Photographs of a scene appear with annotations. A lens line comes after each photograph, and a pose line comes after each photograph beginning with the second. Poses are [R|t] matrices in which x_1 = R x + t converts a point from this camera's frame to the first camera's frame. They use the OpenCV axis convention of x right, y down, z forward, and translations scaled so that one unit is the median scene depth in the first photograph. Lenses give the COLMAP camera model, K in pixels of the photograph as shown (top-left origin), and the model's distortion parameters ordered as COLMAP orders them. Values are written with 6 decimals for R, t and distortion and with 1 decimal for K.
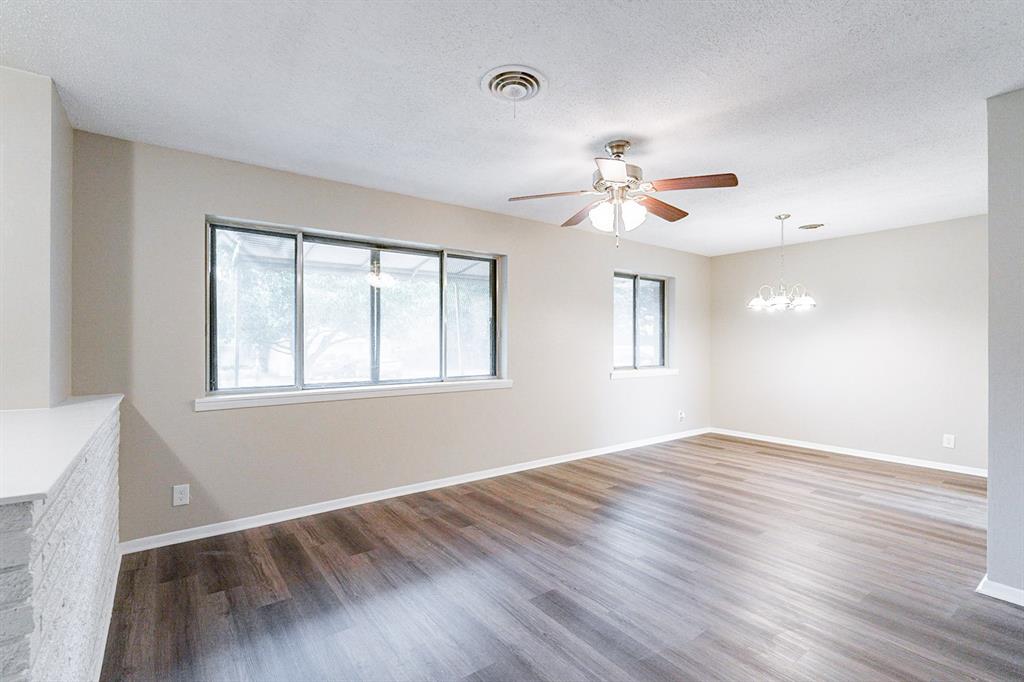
lens RADIAL K [[466.8, 0, 512.9], [0, 466.8, 343.6], [0, 0, 1]] dist [-0.003148, -0.000515]
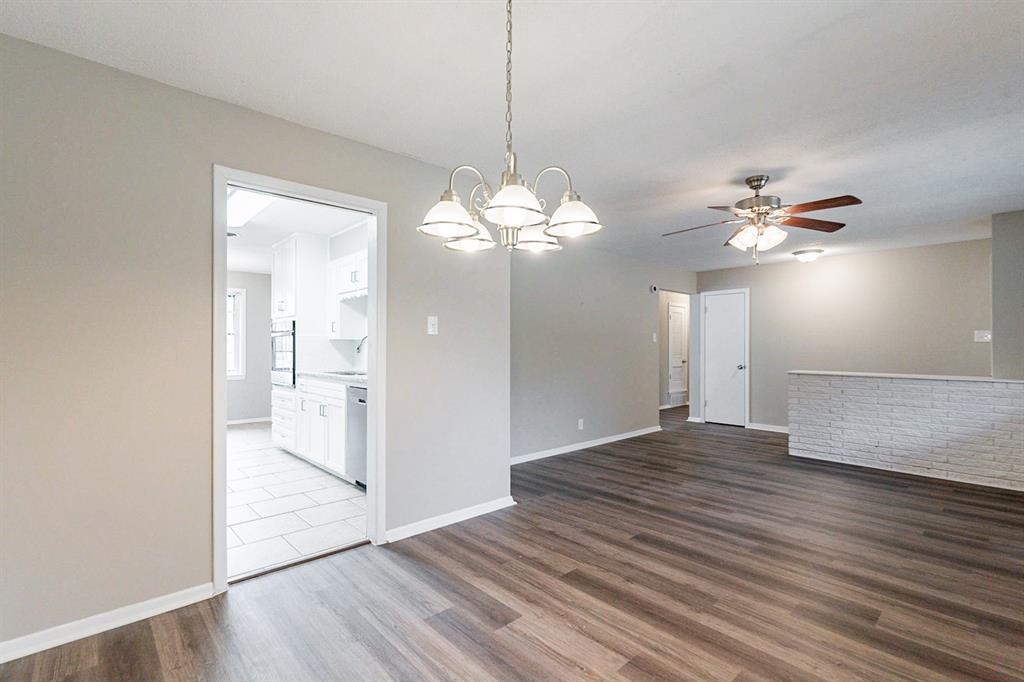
lens RADIAL K [[466.8, 0, 512.9], [0, 466.8, 343.6], [0, 0, 1]] dist [-0.003148, -0.000515]
pose [[-0.995220, -0.000725, -0.097656, 0.765030], [-0.000122, 0.999981, -0.006177, 0.001425], [0.097659, -0.006135, -0.995201, 1.688440]]
